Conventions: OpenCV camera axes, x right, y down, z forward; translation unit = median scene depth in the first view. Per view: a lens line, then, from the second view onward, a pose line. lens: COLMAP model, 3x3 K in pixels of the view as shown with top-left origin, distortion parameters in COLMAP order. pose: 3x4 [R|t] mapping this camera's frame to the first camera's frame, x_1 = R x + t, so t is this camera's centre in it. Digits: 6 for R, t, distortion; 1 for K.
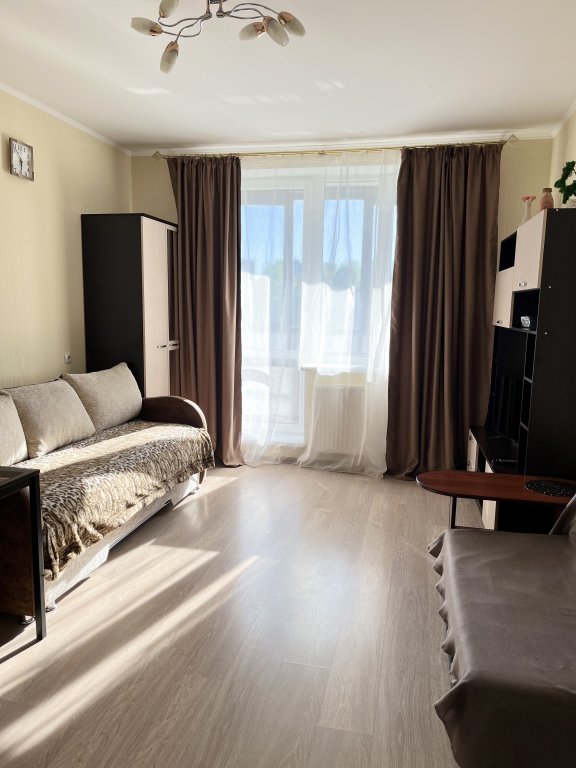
lens RADIAL K [[581.8, 0, 286.1], [0, 581.8, 386.9], [0, 0, 1]] dist [0.064342, -0.085816]
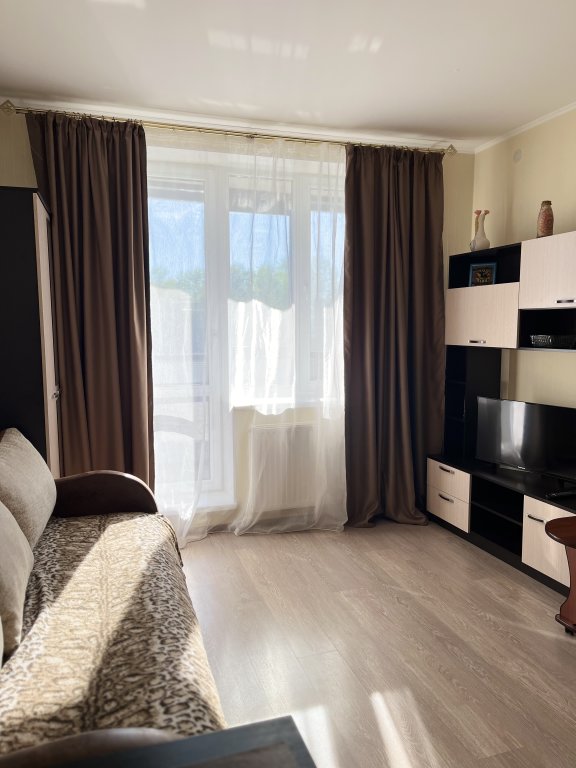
lens RADIAL K [[581.8, 0, 292.2], [0, 581.8, 386.1], [0, 0, 1]] dist [0.064342, -0.085816]
pose [[0.861860, -0.072235, 0.501976, -0.334555], [0.087453, 0.996145, -0.006805, -0.056085], [-0.499549, 0.049764, 0.864855, 0.323423]]
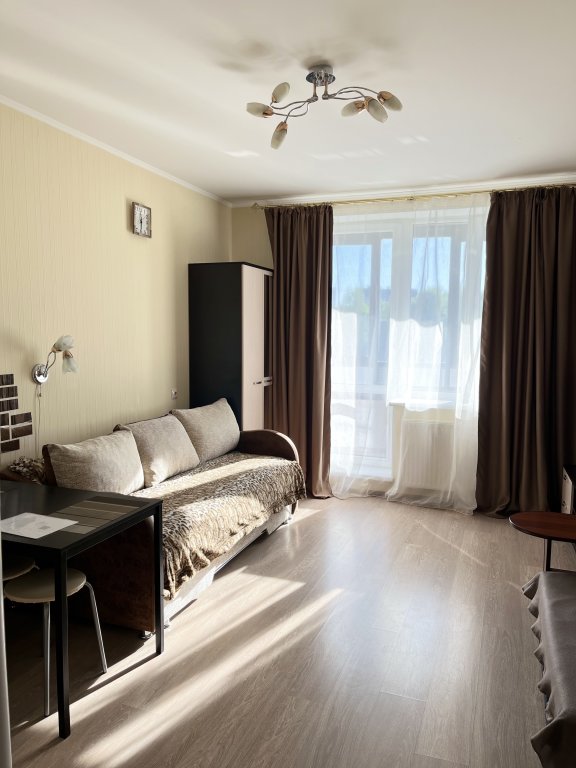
lens RADIAL K [[581.8, 0, 287.3], [0, 581.8, 386.3], [0, 0, 1]] dist [0.064342, -0.085816]
pose [[0.990851, 0.005404, -0.134849, -0.016146], [-0.011671, 0.998886, -0.045733, -0.015718], [0.134452, 0.046889, 0.989810, -0.050417]]
